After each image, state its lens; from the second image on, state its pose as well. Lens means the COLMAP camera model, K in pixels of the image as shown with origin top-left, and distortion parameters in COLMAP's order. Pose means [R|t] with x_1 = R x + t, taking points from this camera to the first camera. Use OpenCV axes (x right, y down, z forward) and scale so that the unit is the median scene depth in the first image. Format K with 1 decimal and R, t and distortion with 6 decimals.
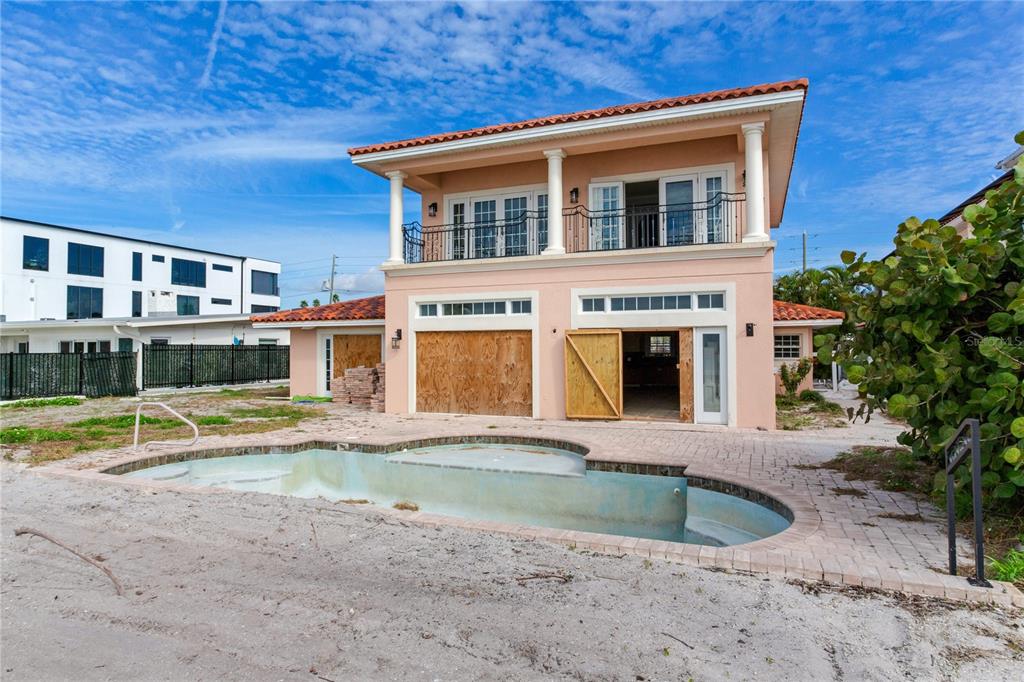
lens RADIAL K [[591.9, 0, 512.0], [0, 591.9, 341.0], [0, 0, 1]] dist [-0.024168, 0.000881]
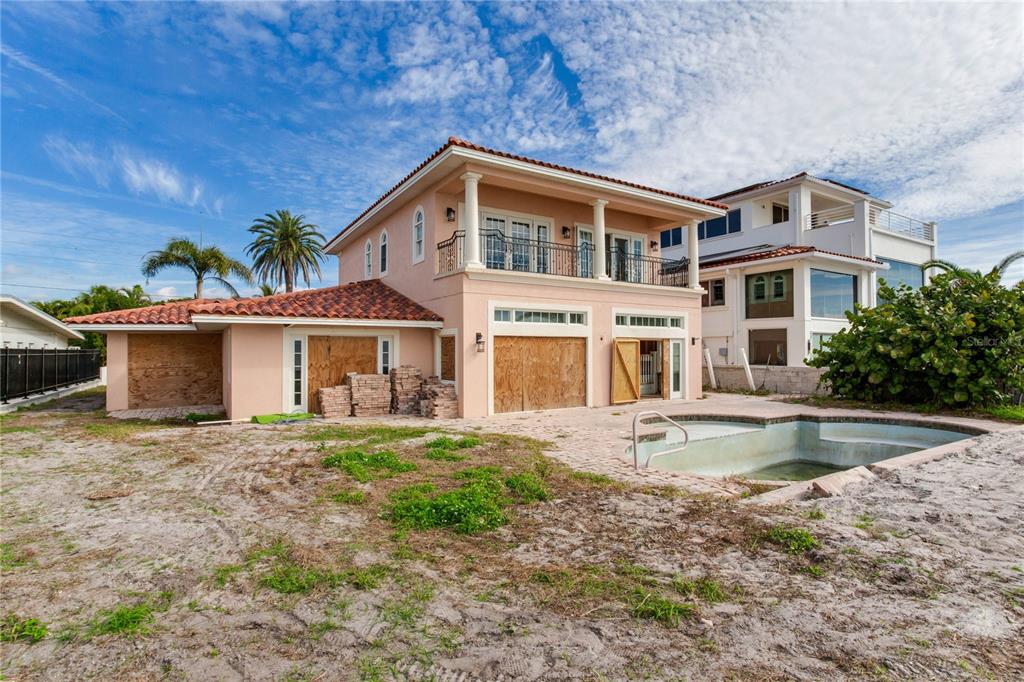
lens RADIAL K [[509.7, 0, 510.9], [0, 509.7, 345.5], [0, 0, 1]] dist [-0.033071, -0.000059]
pose [[0.584303, 0.011809, 0.811450, -0.923718], [-0.009201, 0.999926, -0.007927, 0.008455], [-0.811484, -0.002834, 0.584368, 0.487051]]
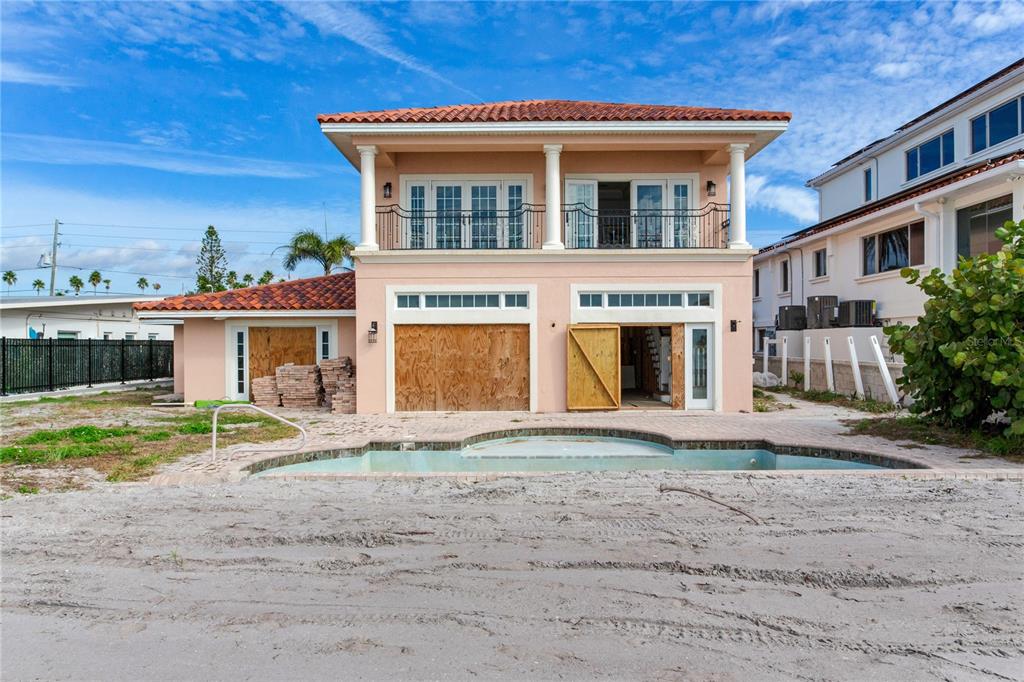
lens RADIAL K [[674.1, 0, 509.8], [0, 674.1, 351.0], [0, 0, 1]] dist [-0.008431, -0.005354]
pose [[0.929180, -0.005071, 0.369593, -0.409568], [-0.003158, 0.999761, 0.021655, 0.002417], [-0.369614, -0.021289, 0.928941, -0.044902]]
